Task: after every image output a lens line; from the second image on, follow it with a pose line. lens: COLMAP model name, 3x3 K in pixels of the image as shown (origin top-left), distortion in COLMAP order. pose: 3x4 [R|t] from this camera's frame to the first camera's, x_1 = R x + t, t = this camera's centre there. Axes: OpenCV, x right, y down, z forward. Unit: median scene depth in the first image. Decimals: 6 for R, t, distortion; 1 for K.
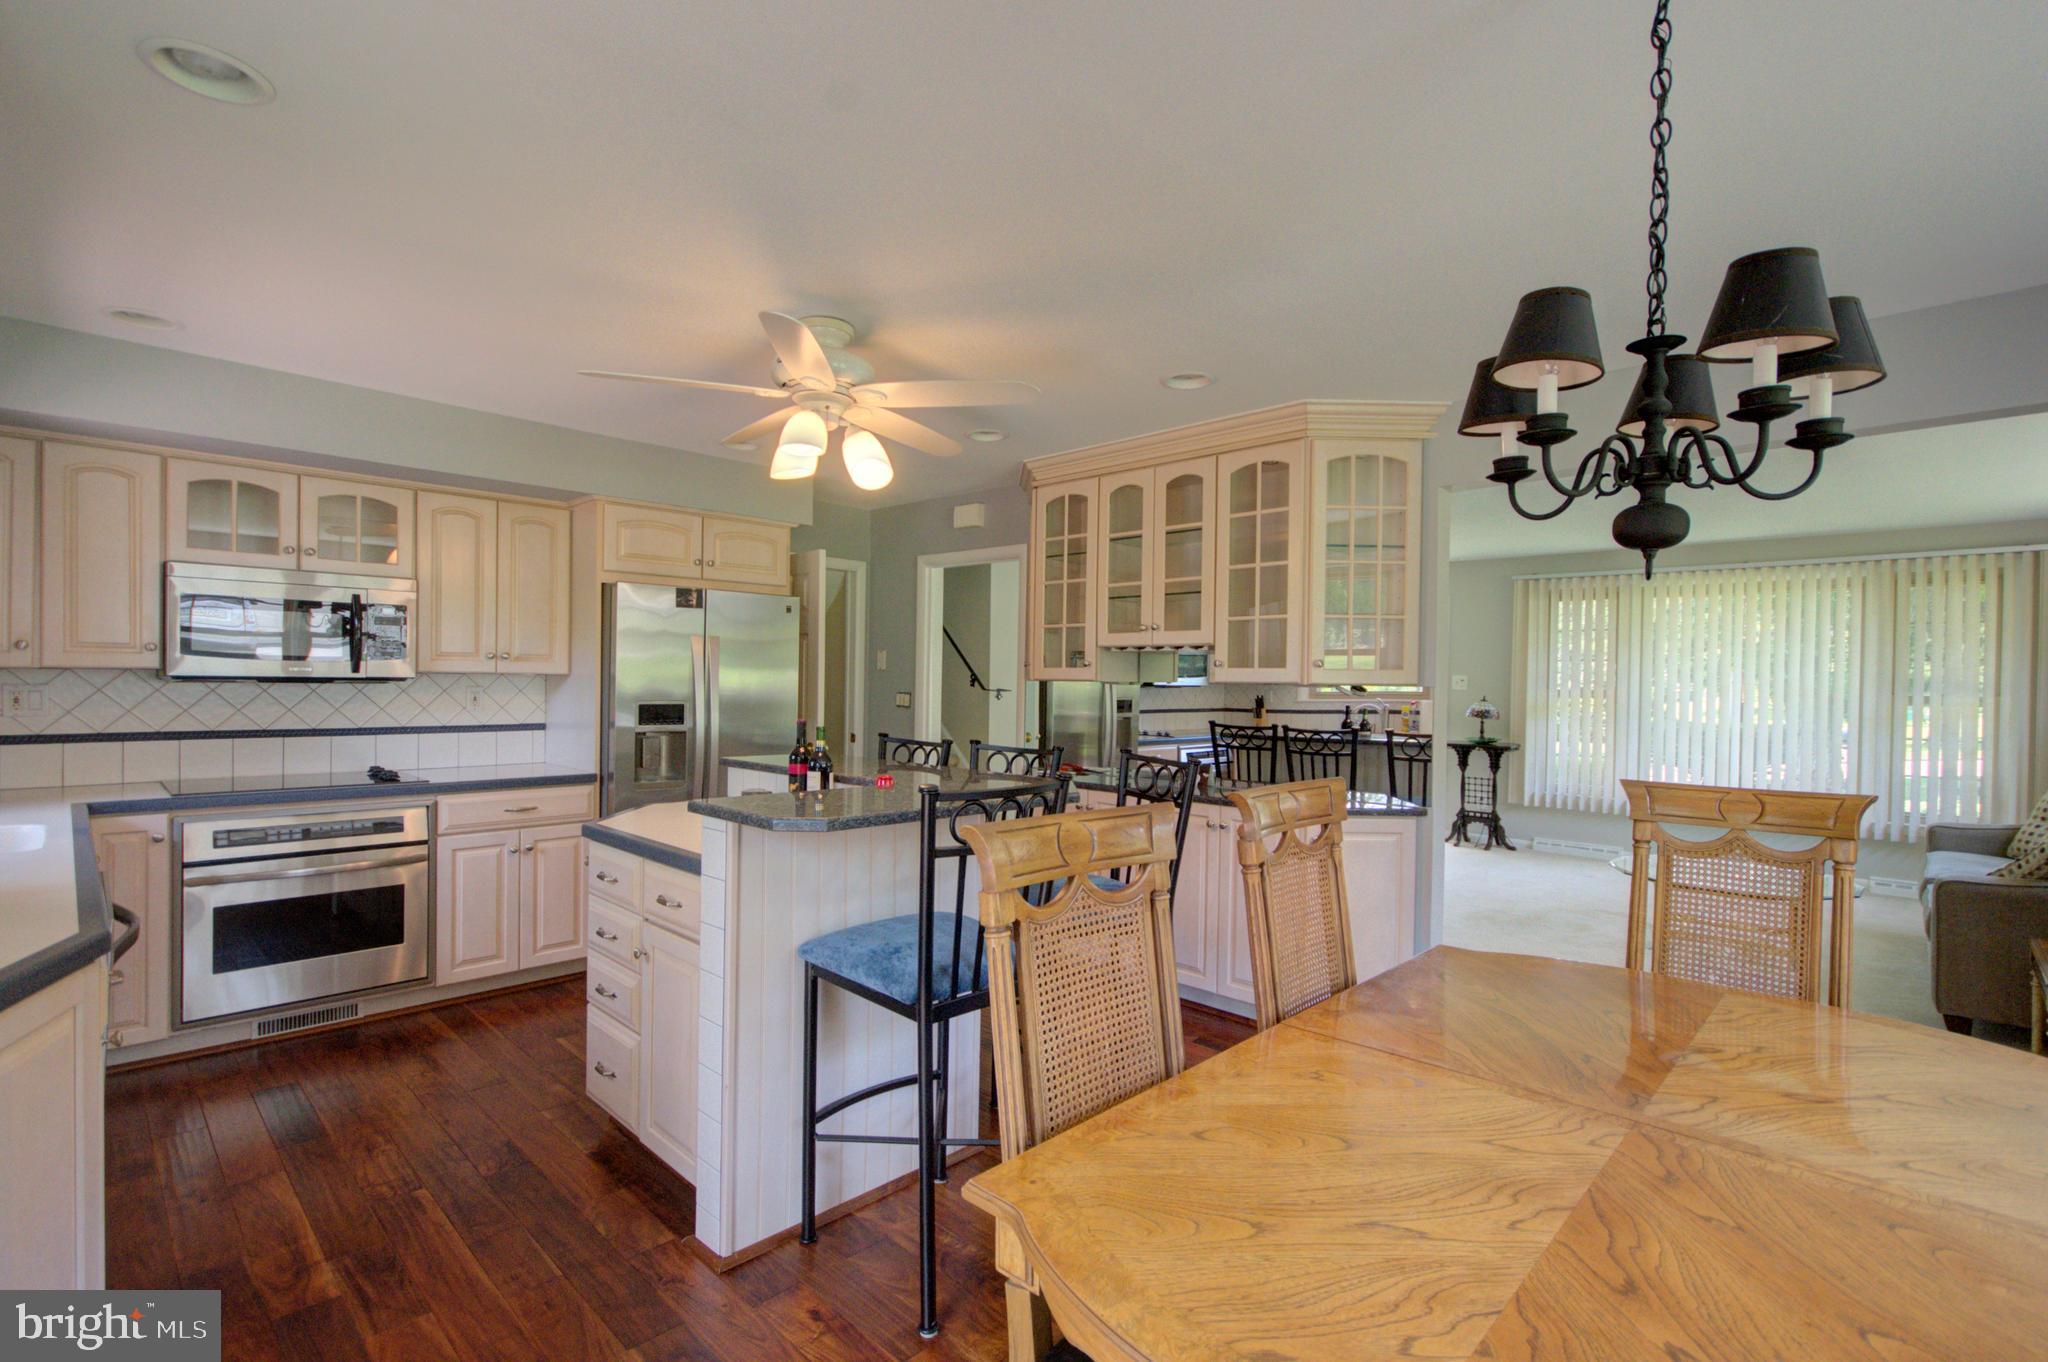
lens RADIAL K [[880.4, 0, 1024.0], [0, 880.4, 681.0], [0, 0, 1]] dist [-0.000361, -0.000074]
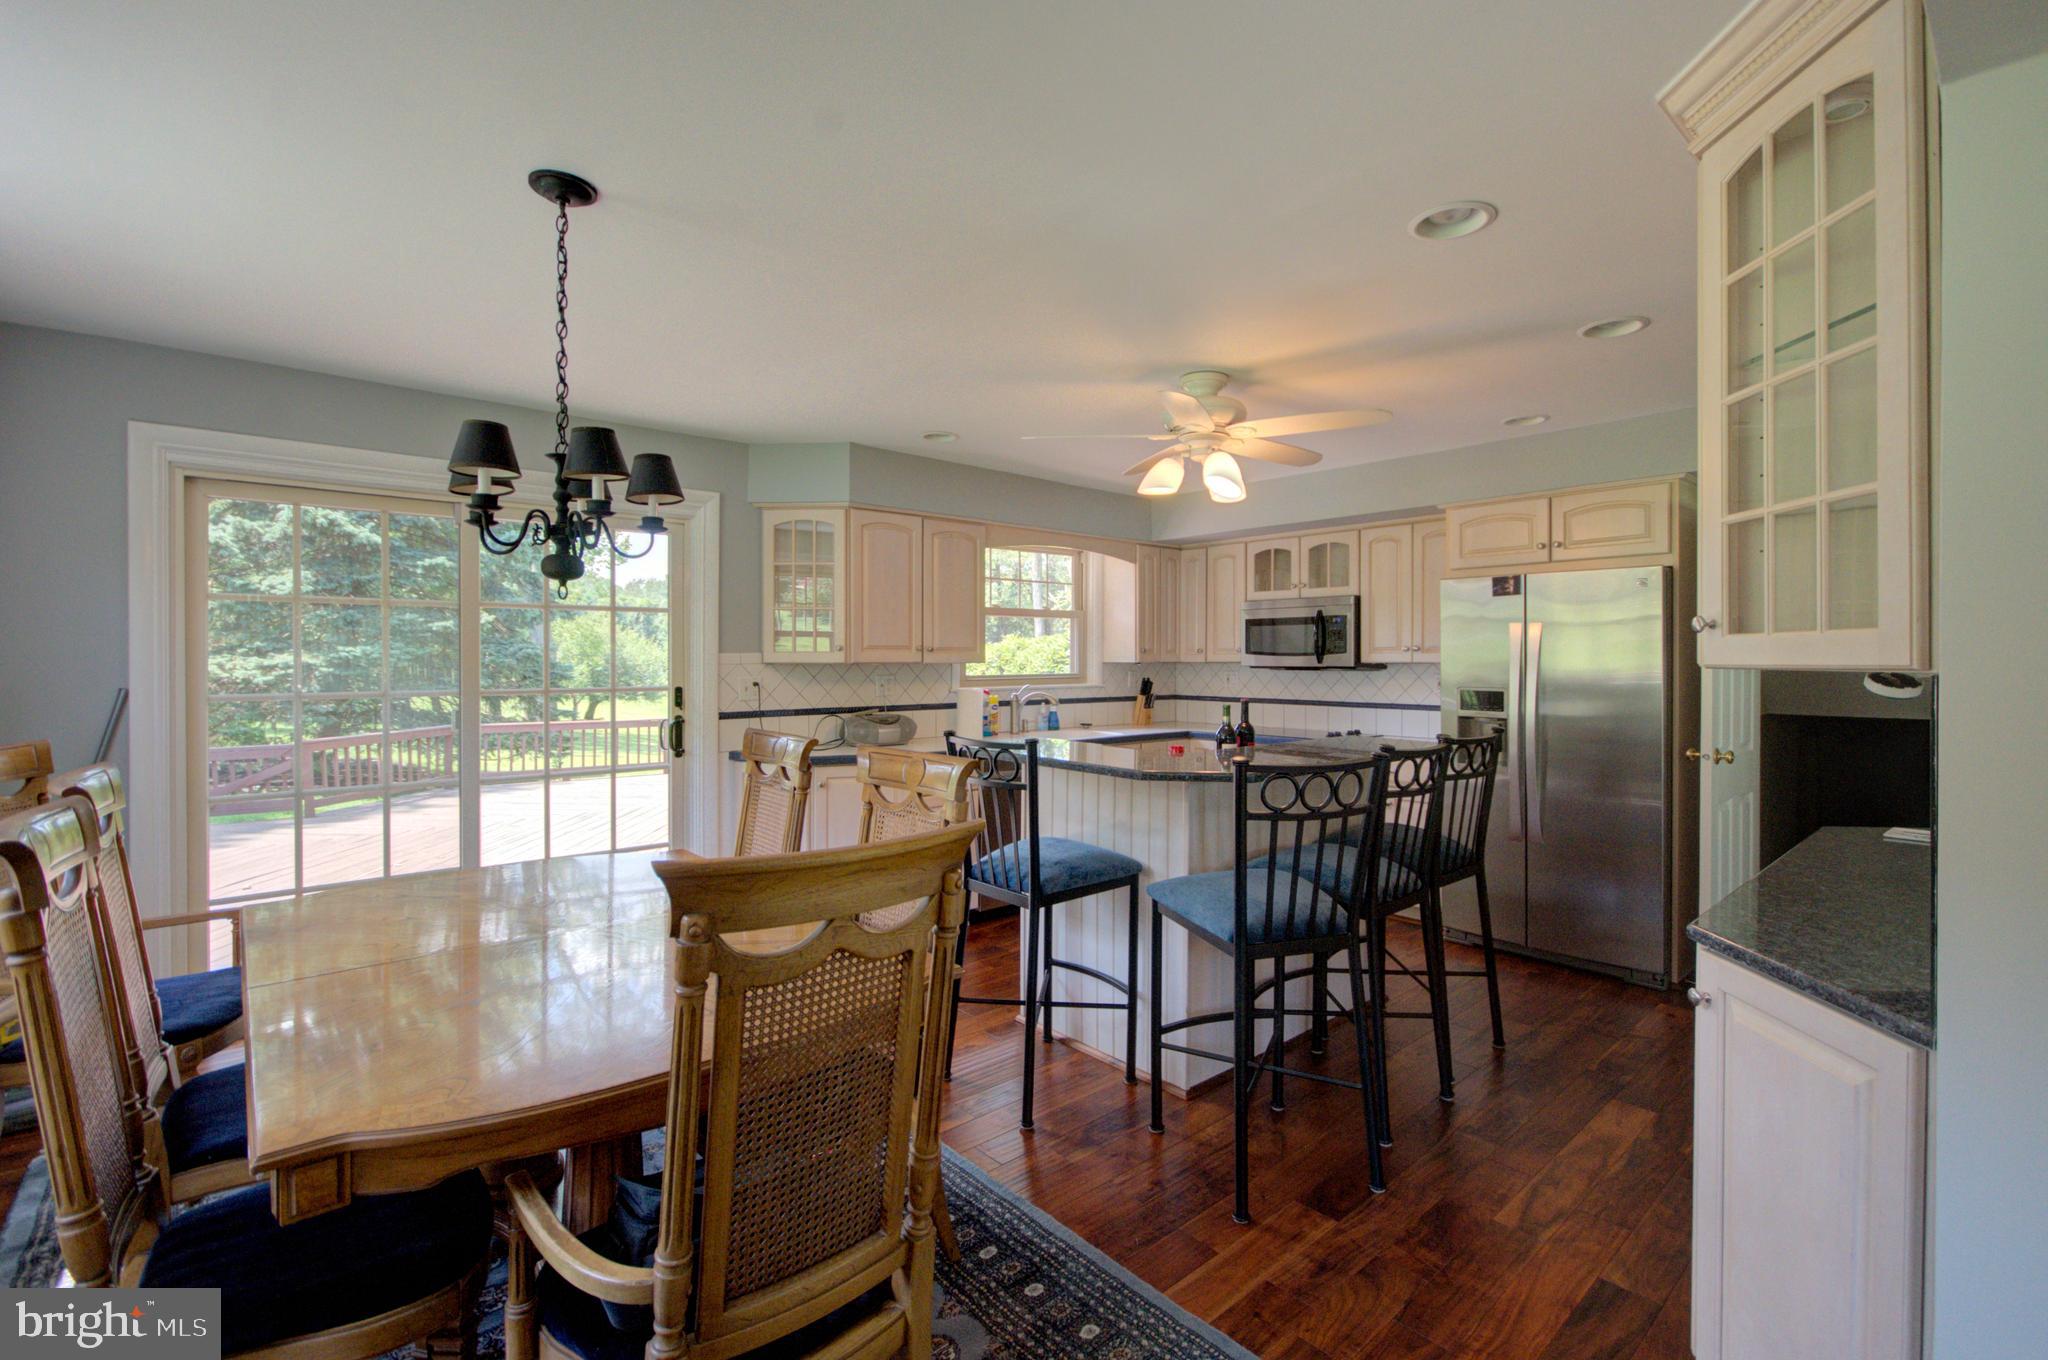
lens RADIAL K [[922.2, 0, 1024.0], [0, 922.2, 680.0], [0, 0, 1]] dist [-0.000834, -0.000042]
pose [[-0.096604, 0.010398, -0.995269, 0.803271], [-0.007611, 0.999908, 0.011185, 0.005166], [0.995294, 0.008656, -0.096516, 0.633441]]
